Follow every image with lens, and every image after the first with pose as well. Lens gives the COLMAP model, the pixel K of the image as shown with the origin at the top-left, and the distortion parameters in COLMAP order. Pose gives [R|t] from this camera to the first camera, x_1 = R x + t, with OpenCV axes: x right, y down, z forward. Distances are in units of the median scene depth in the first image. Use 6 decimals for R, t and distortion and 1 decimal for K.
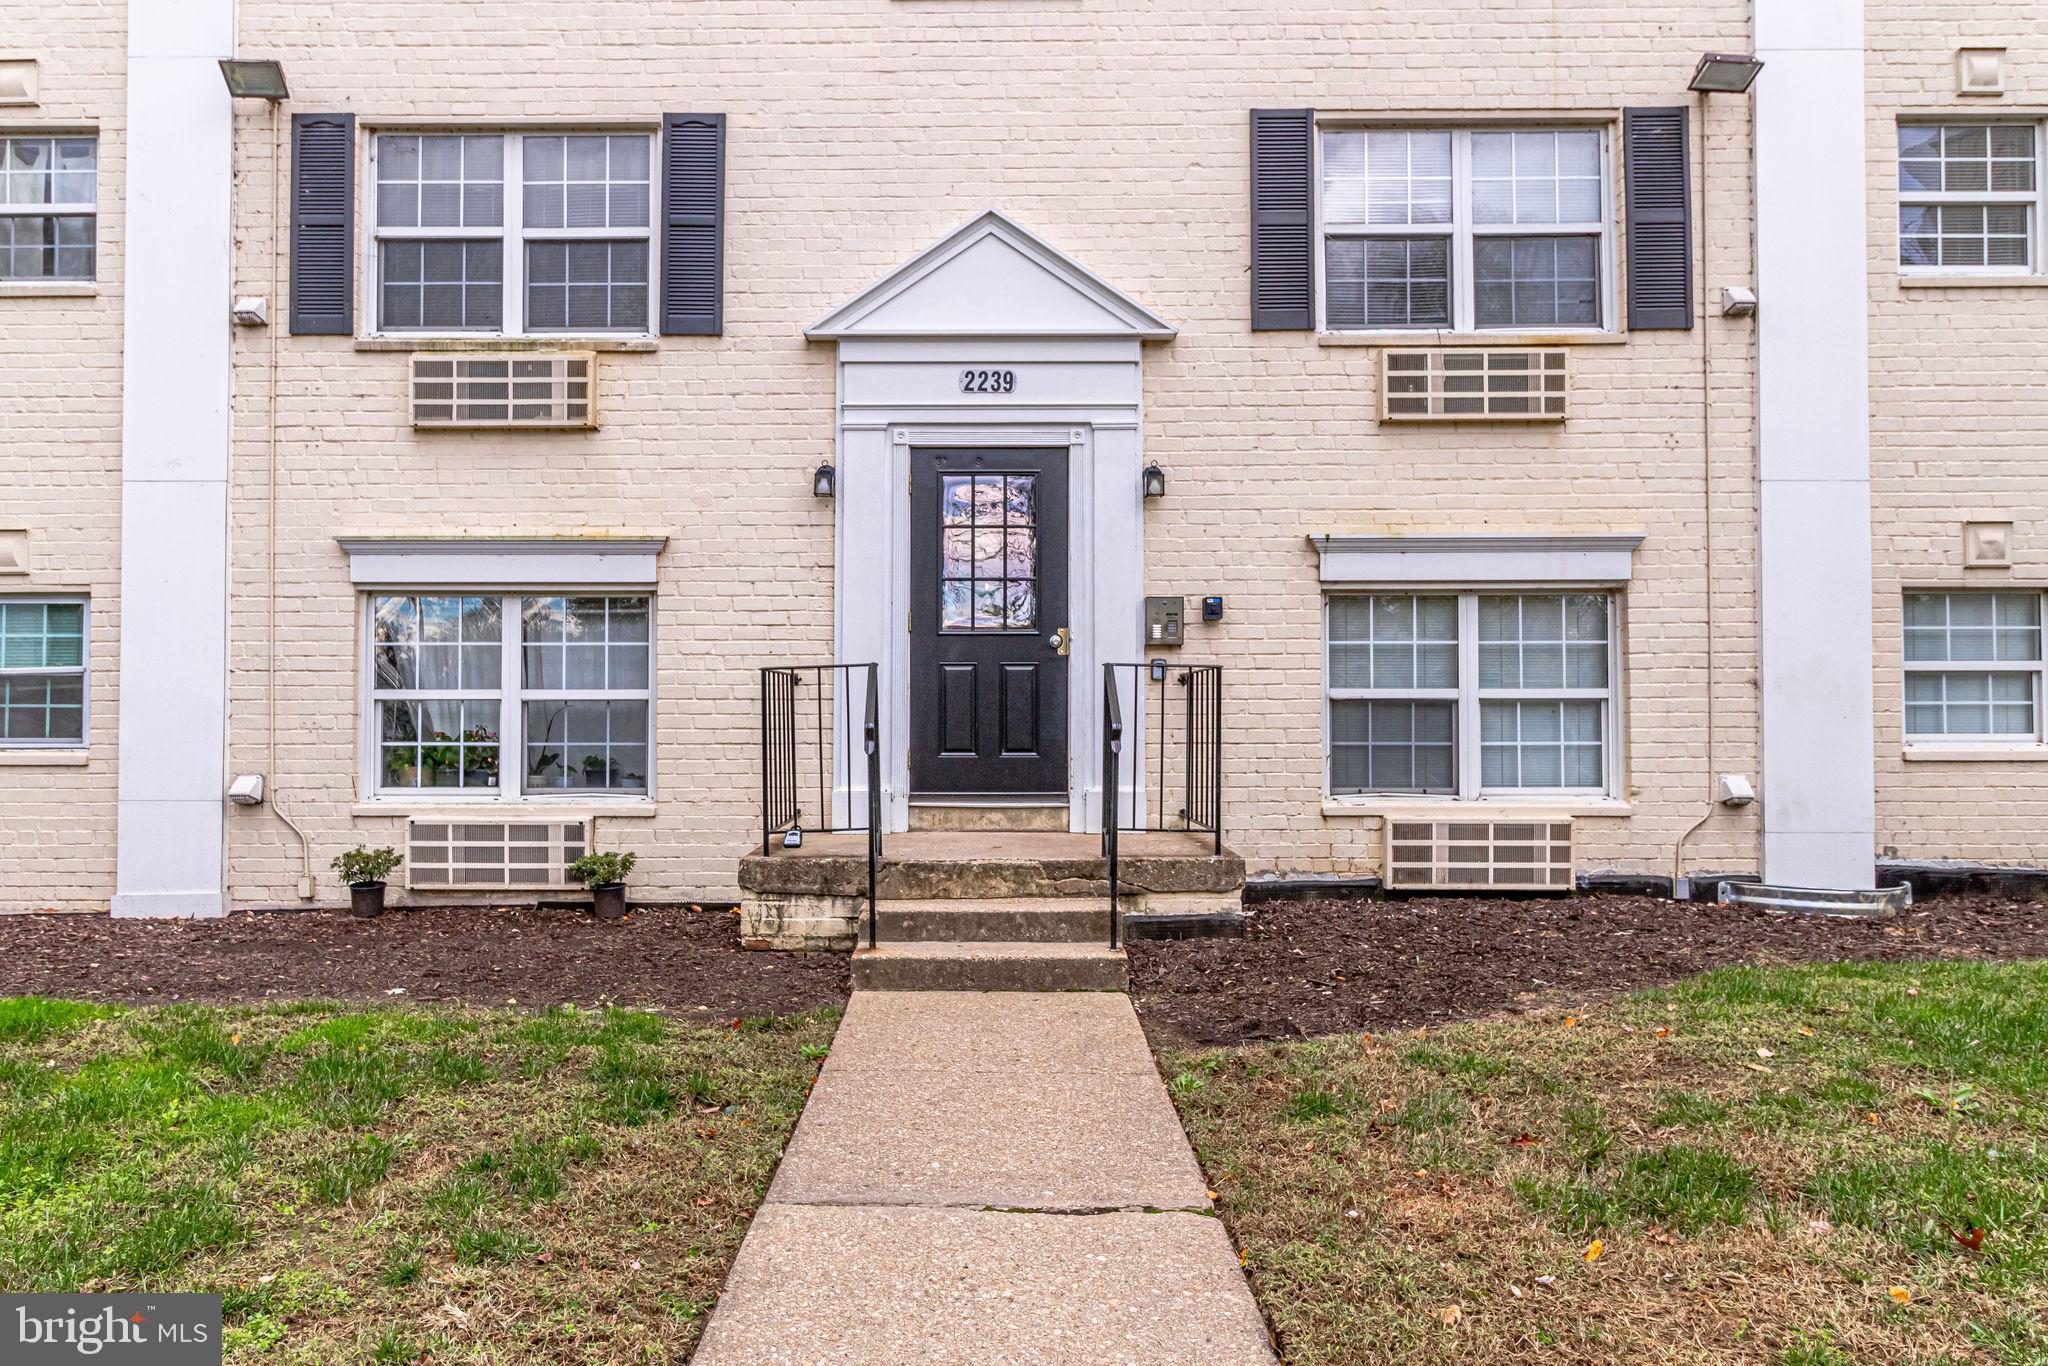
lens RADIAL K [[1385.2, 0, 987.2], [0, 1385.2, 676.0], [0, 0, 1]] dist [0.005039, -0.004356]
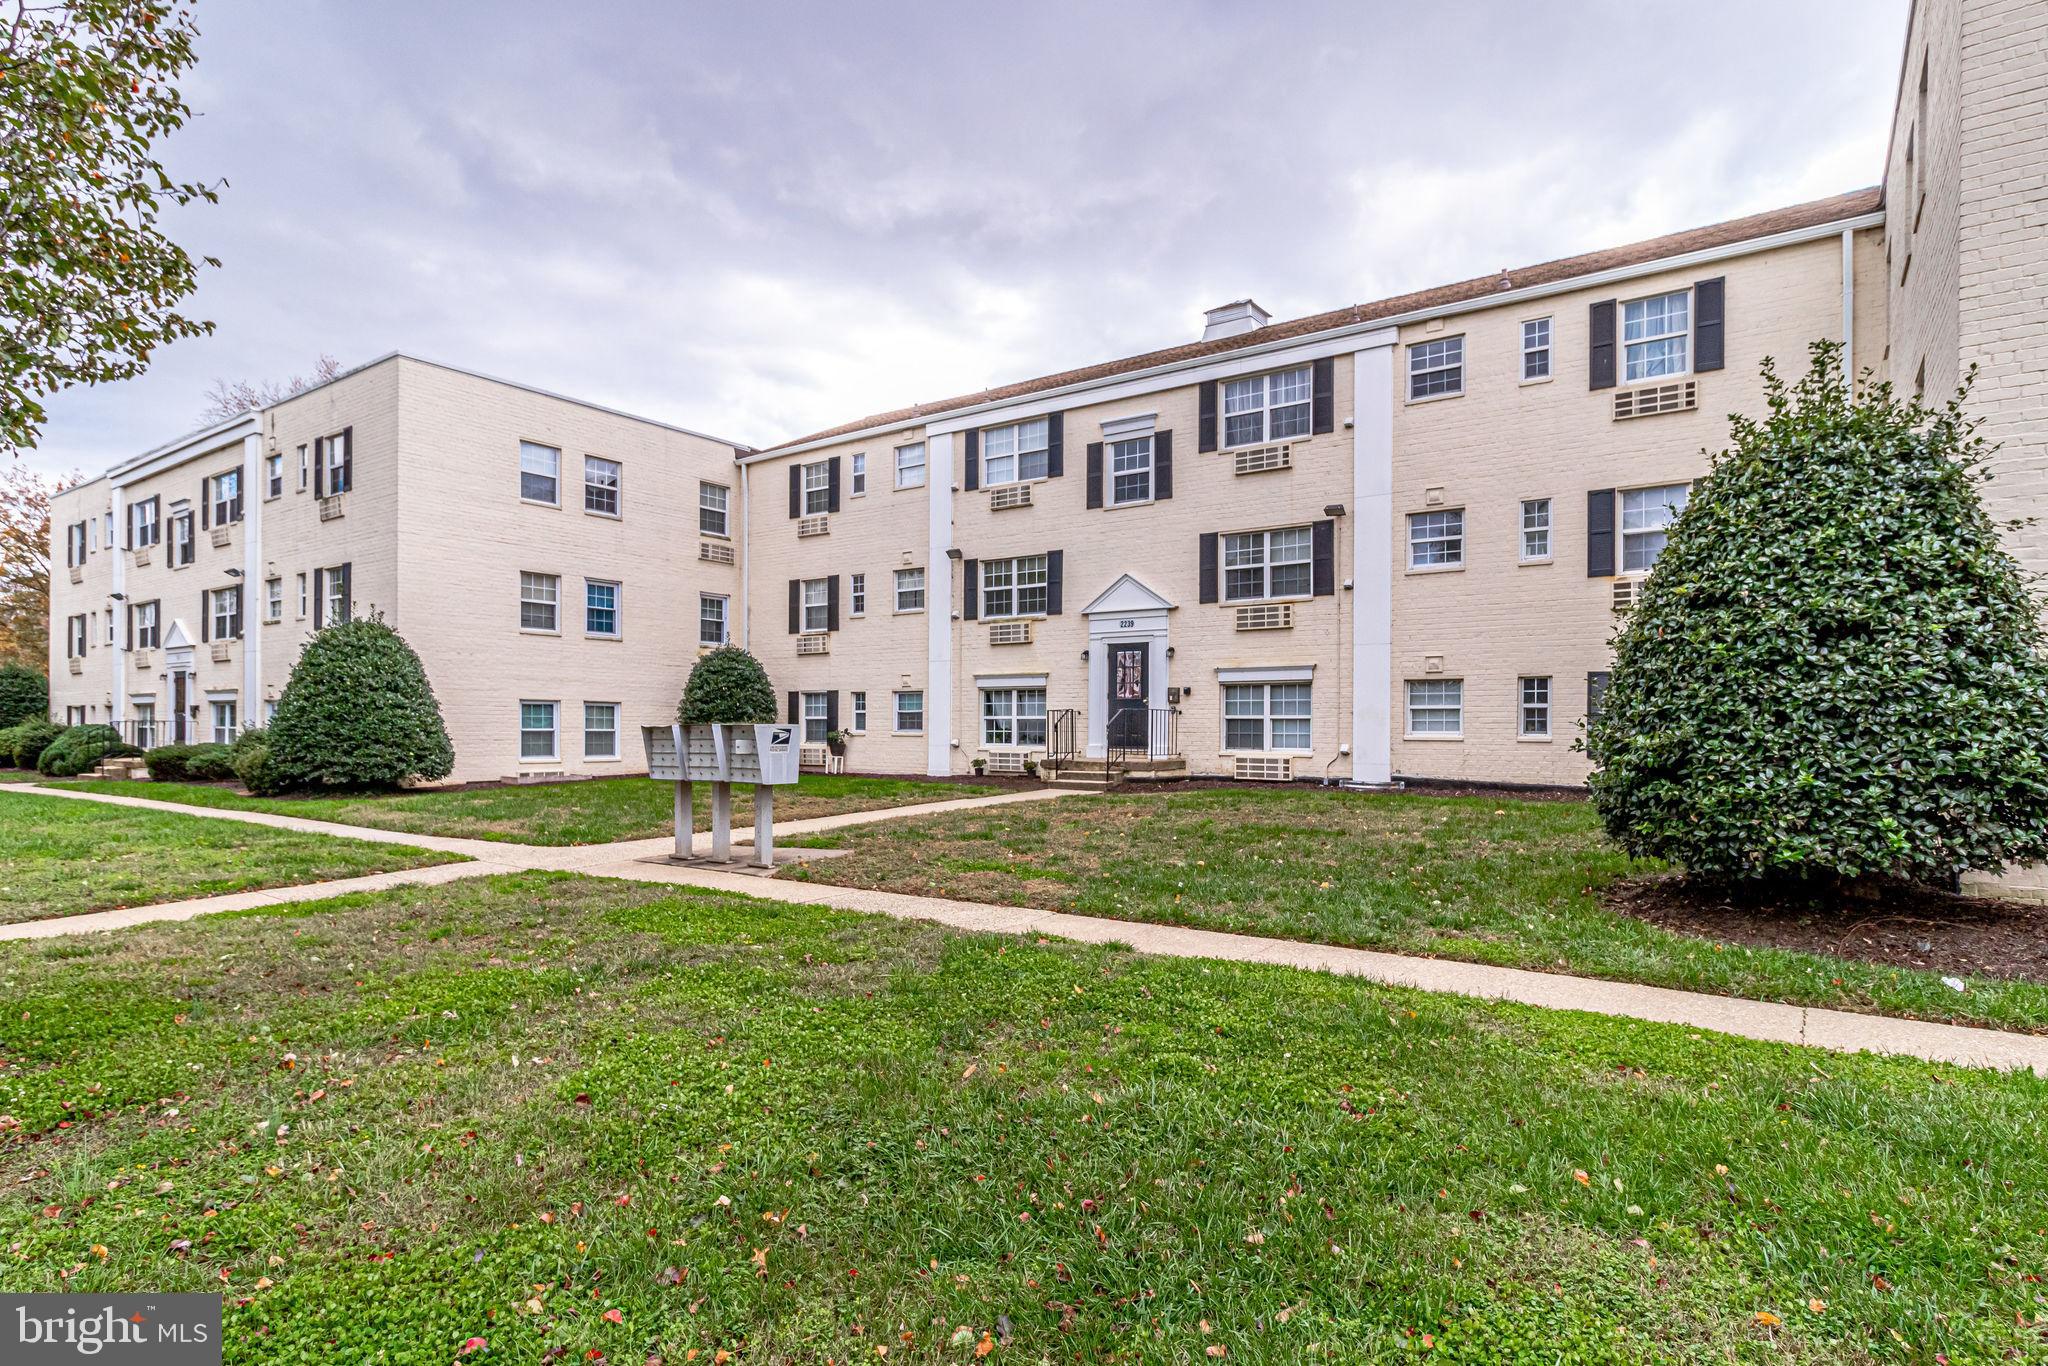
lens RADIAL K [[1063.5, 0, 1014.3], [0, 1063.5, 732.9], [0, 0, 1]] dist [0.003011, -0.000444]
pose [[0.816463, 0.007921, -0.577343, 1.257755], [0.006952, 0.999699, 0.023547, -0.011560], [0.577355, -0.023239, 0.816162, -1.255240]]
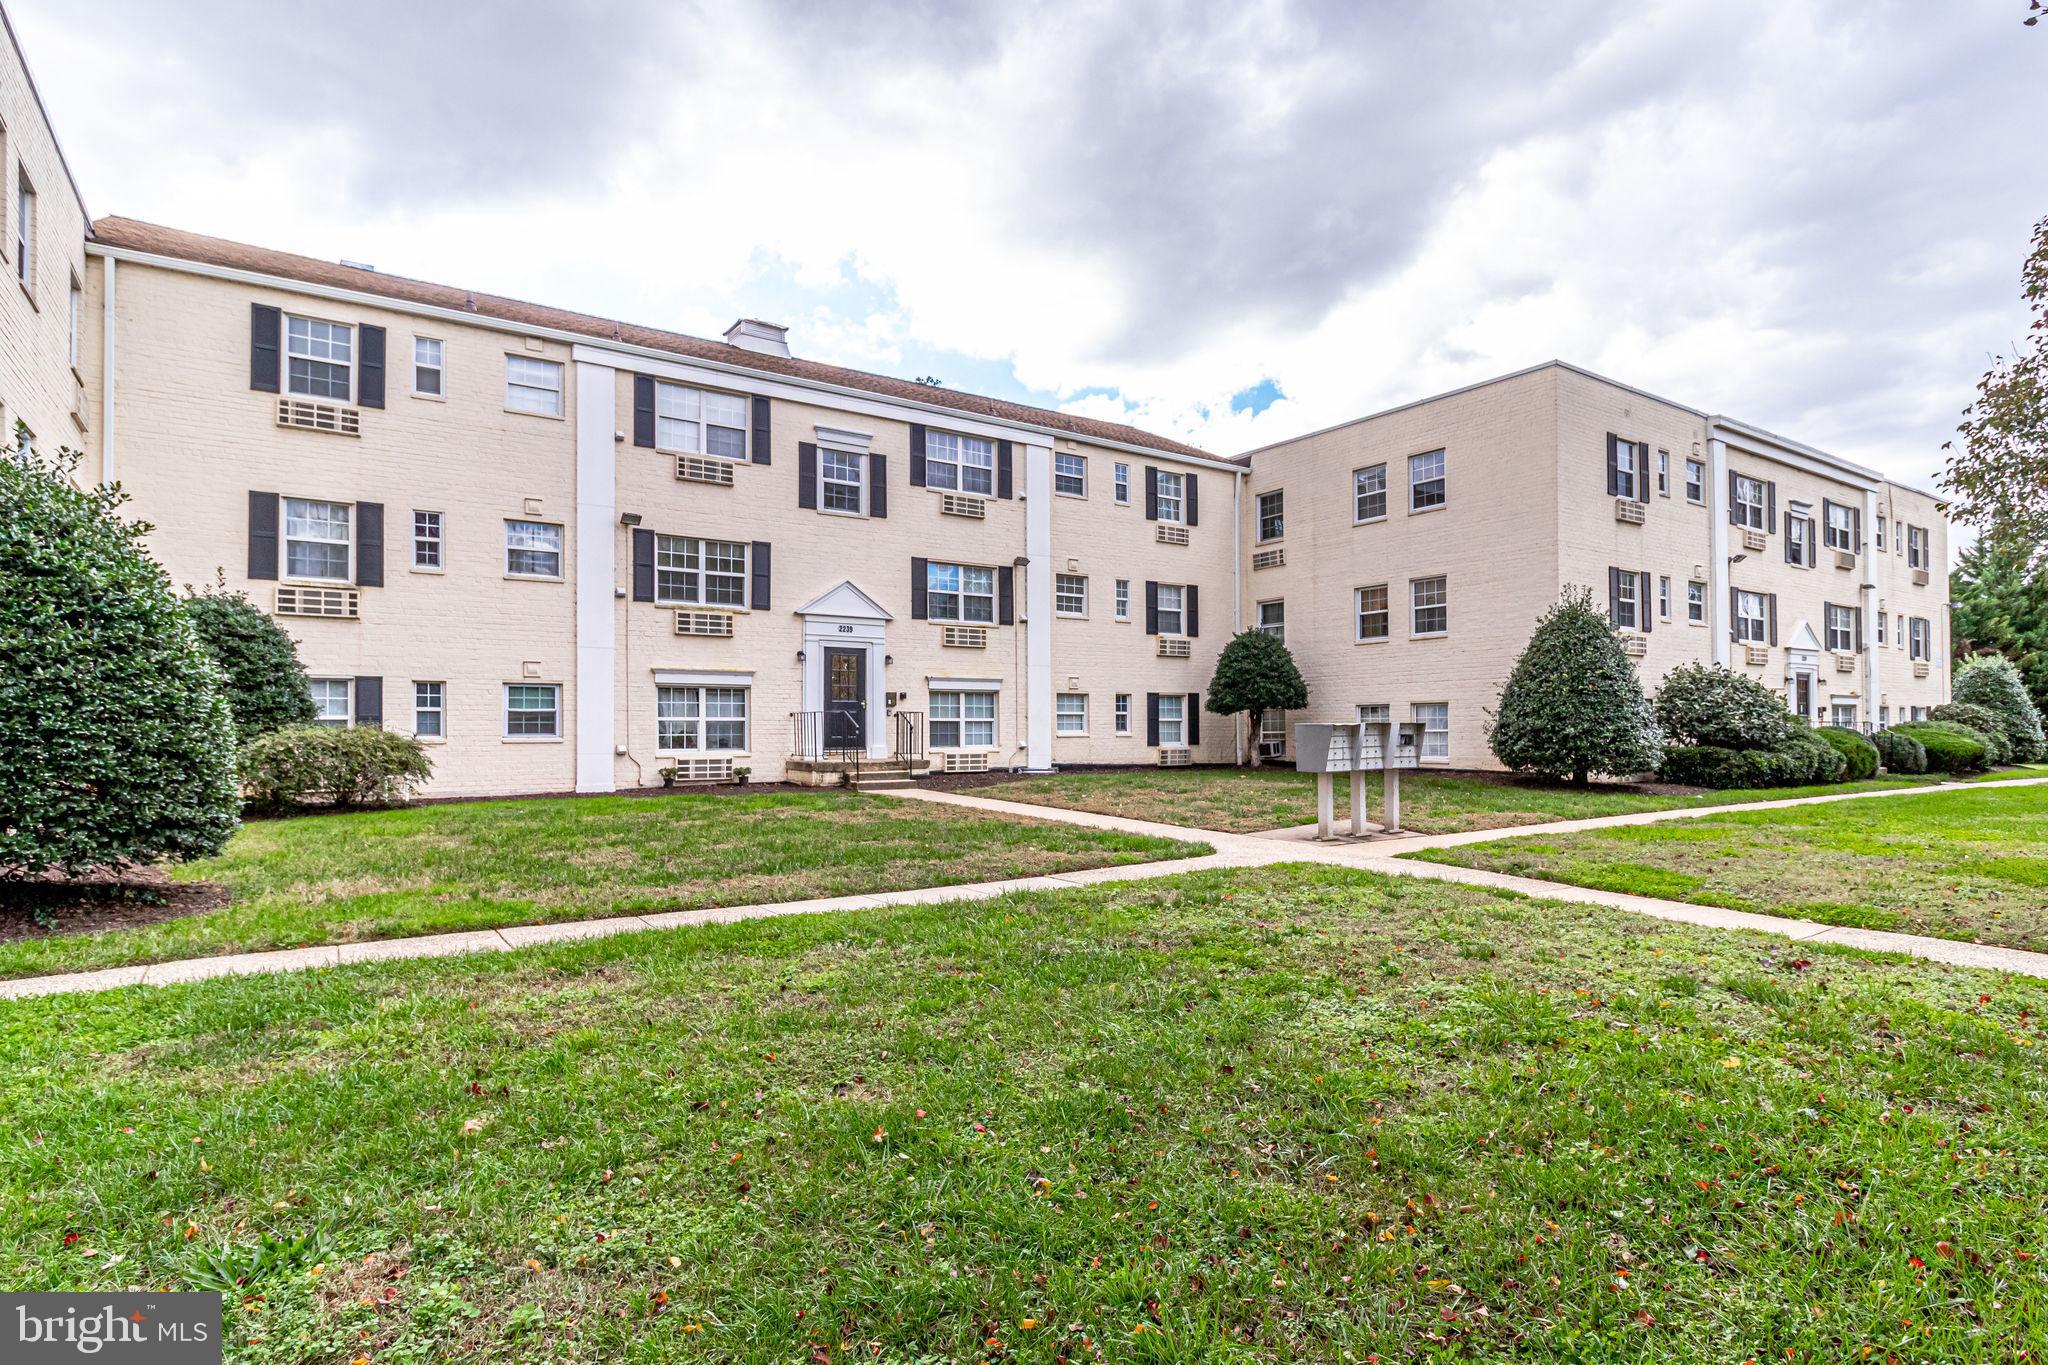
lens RADIAL K [[1063.5, 0, 1016.9], [0, 1063.5, 718.6], [0, 0, 1]] dist [0.003011, -0.000444]
pose [[0.820989, 0.003882, 0.570930, -1.156671], [-0.007825, 0.999959, 0.004453, -0.003876], [-0.570890, -0.008123, 0.820987, -1.416716]]
